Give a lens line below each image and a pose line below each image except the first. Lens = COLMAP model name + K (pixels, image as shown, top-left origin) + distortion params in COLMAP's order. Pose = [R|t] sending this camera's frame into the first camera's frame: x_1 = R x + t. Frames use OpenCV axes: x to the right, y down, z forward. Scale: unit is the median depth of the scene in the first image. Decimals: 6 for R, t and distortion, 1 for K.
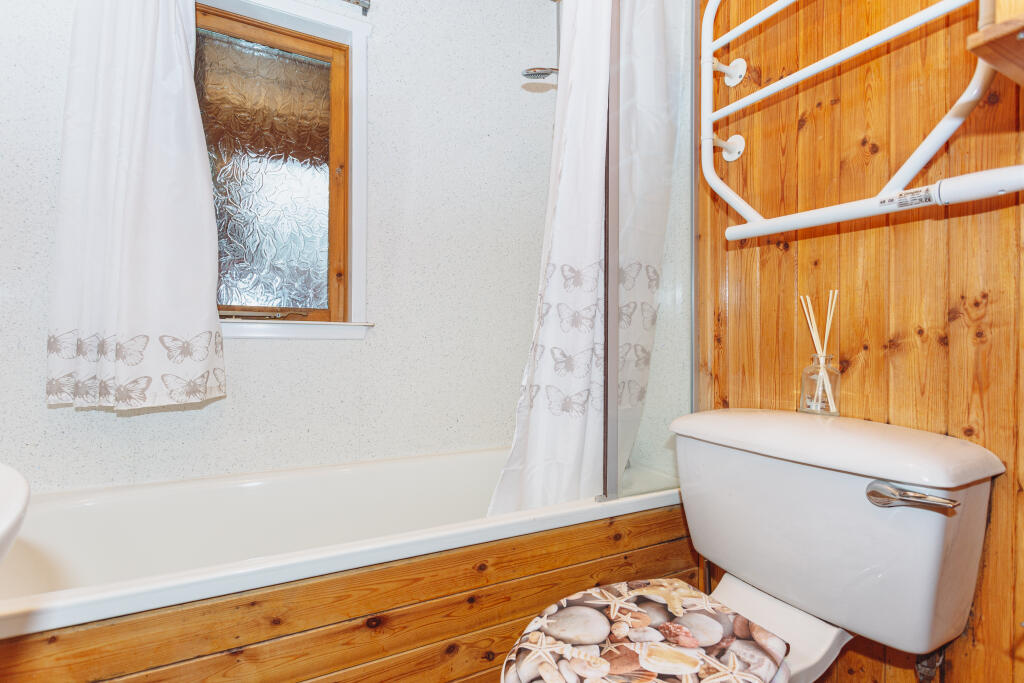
lens RADIAL K [[497.7, 0, 511.7], [0, 497.7, 345.5], [0, 0, 1]] dist [-0.000739, 0.000296]
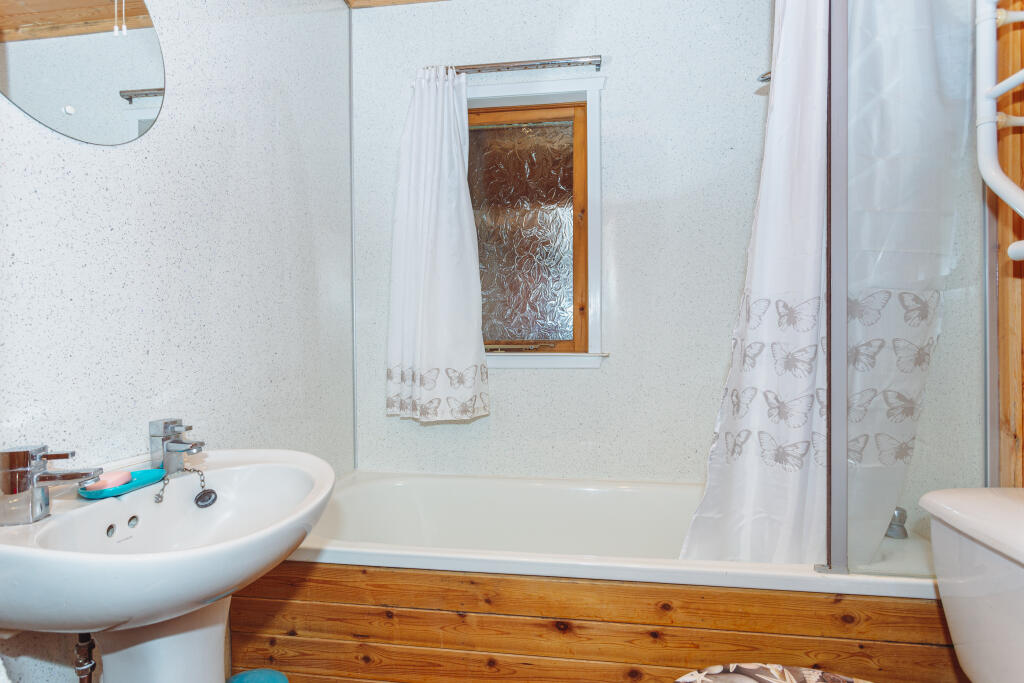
lens RADIAL K [[526.0, 0, 512.0], [0, 526.0, 341.5], [0, 0, 1]] dist [-0.000473, -0.000262]
pose [[0.809313, -0.002648, -0.587372, 0.282094], [0.006403, 0.999970, 0.004315, -0.097015], [0.587343, -0.007253, 0.809306, -0.058474]]
